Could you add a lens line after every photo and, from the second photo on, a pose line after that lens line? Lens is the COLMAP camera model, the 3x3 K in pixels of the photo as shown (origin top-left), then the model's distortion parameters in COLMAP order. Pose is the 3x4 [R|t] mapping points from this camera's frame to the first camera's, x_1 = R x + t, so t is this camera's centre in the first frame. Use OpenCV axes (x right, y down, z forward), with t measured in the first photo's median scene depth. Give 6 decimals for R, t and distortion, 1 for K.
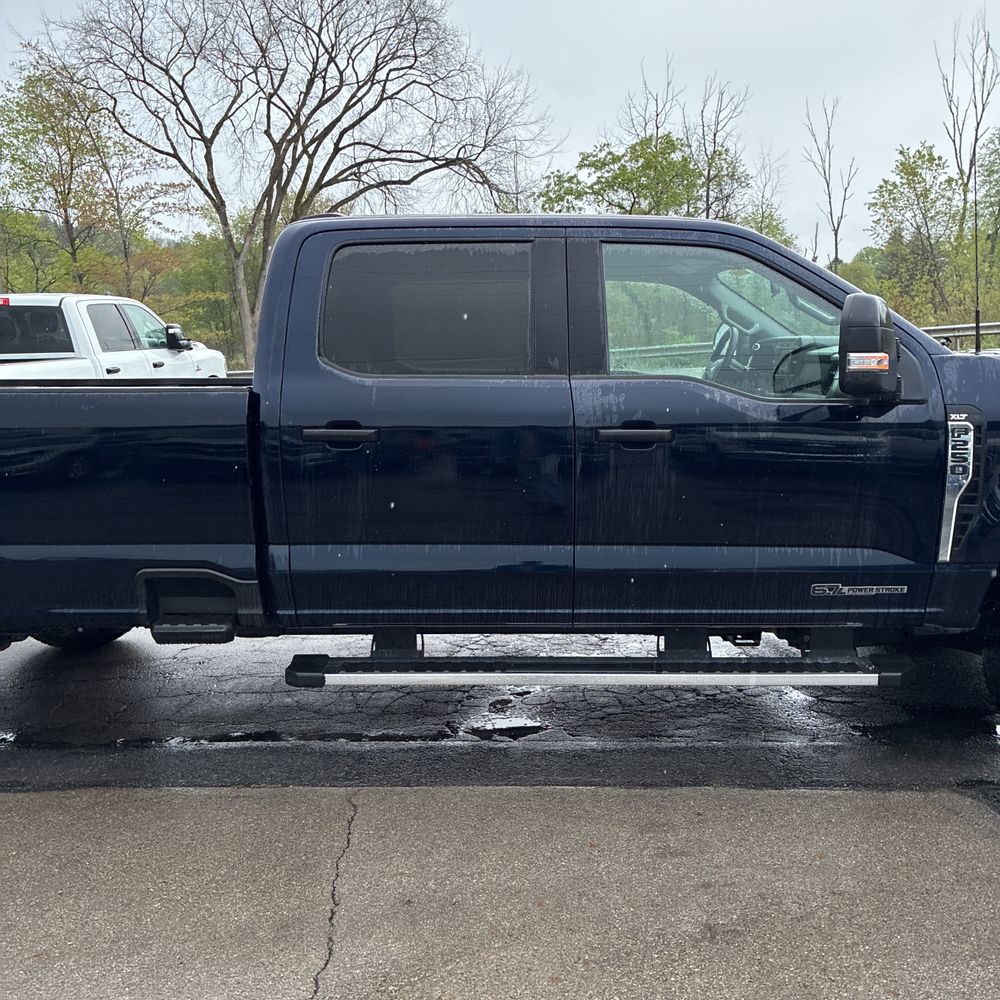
lens RADIAL K [[1010.6, 0, 500.5], [0, 1010.6, 497.2], [0, 0, 1]] dist [0.030523, -0.021481]
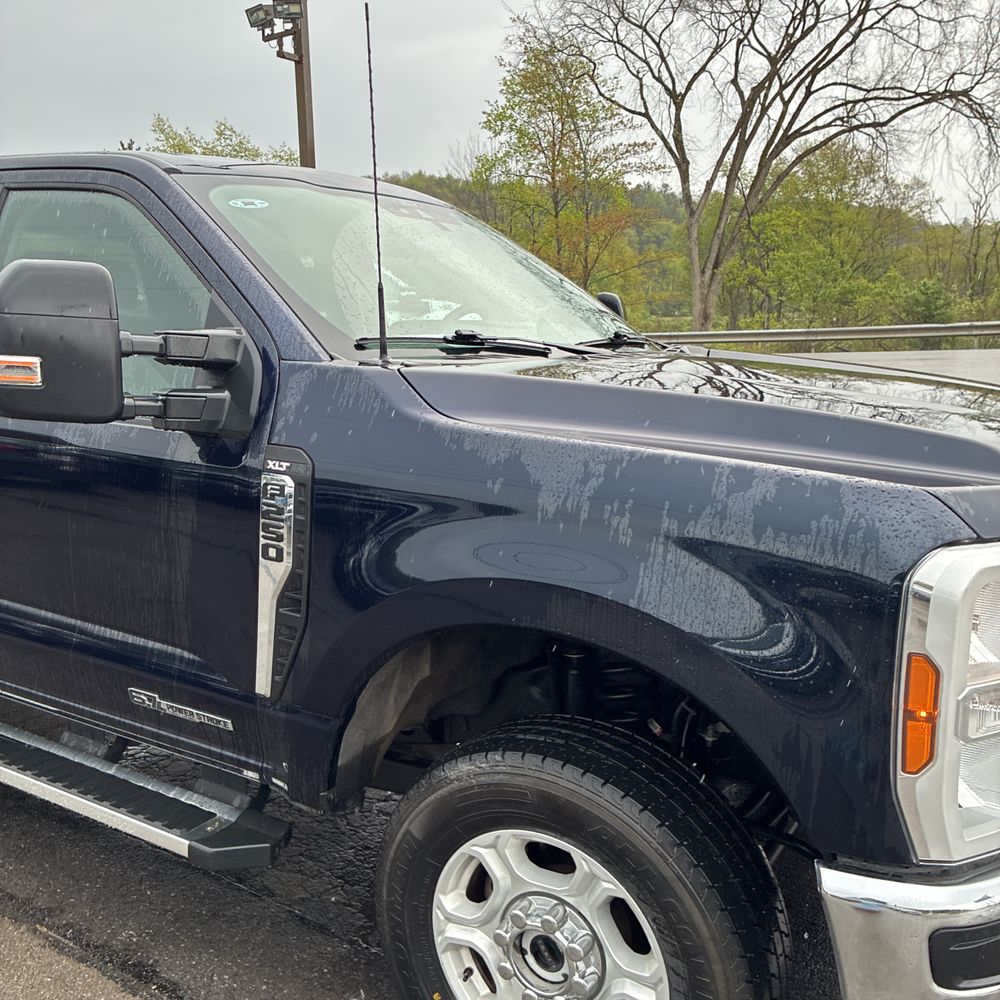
lens RADIAL K [[1010.6, 0, 500.5], [0, 1010.6, 497.2], [0, 0, 1]] dist [0.030523, -0.021481]
pose [[0.865231, 0.110609, -0.489021, 0.089168], [-0.091189, 0.993811, 0.063443, -0.011467], [0.493011, -0.010300, 0.869962, 0.055404]]
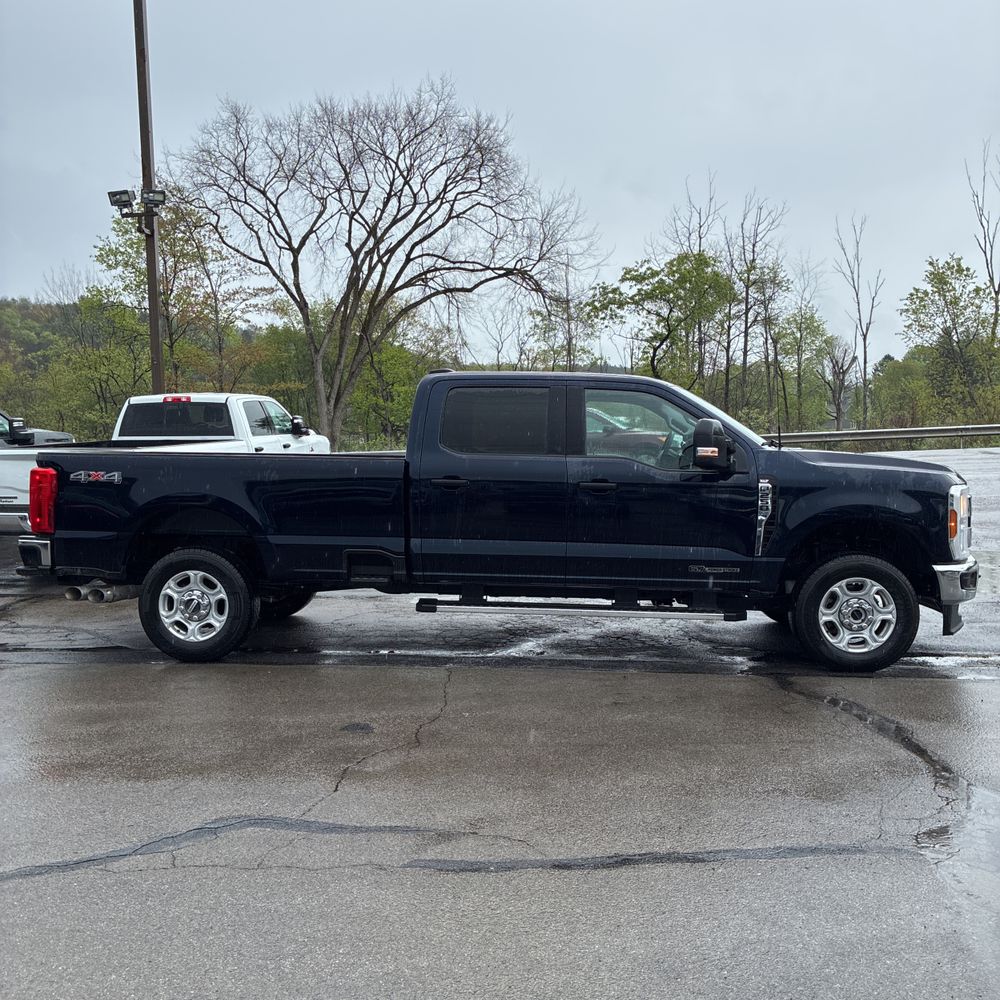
lens RADIAL K [[1022.2, 0, 484.5], [0, 1022.2, 500.2], [0, 0, 1]] dist [0.007287, 0.030373]
pose [[0.997542, 0.024863, -0.065505, 0.004461], [-0.030199, 0.996194, -0.081764, 0.014085], [0.063222, 0.083541, 0.994497, -0.103445]]
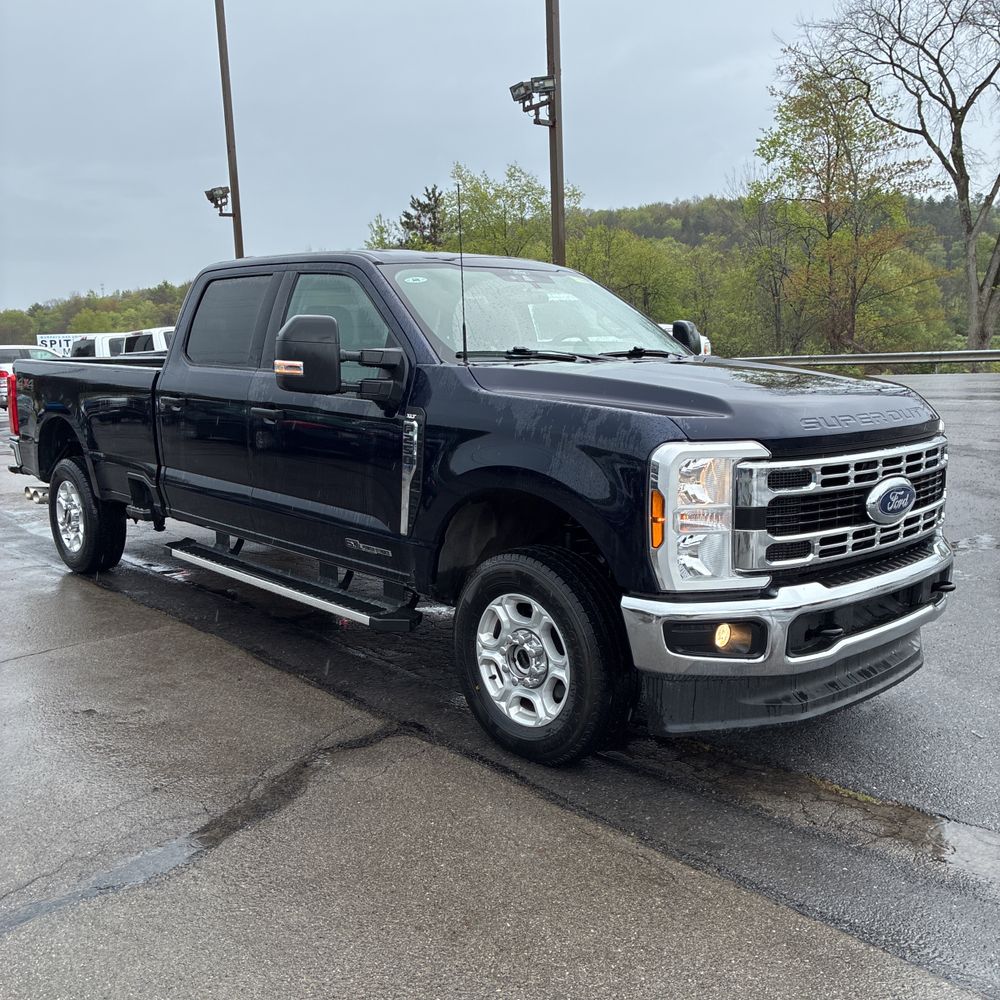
lens RADIAL K [[1010.6, 0, 500.5], [0, 1010.6, 497.2], [0, 0, 1]] dist [0.030523, -0.021481]
pose [[0.694002, 0.121568, -0.709636, 0.143282], [-0.104845, 0.992199, 0.067439, -0.007787], [0.712298, 0.027599, 0.701334, 0.024113]]
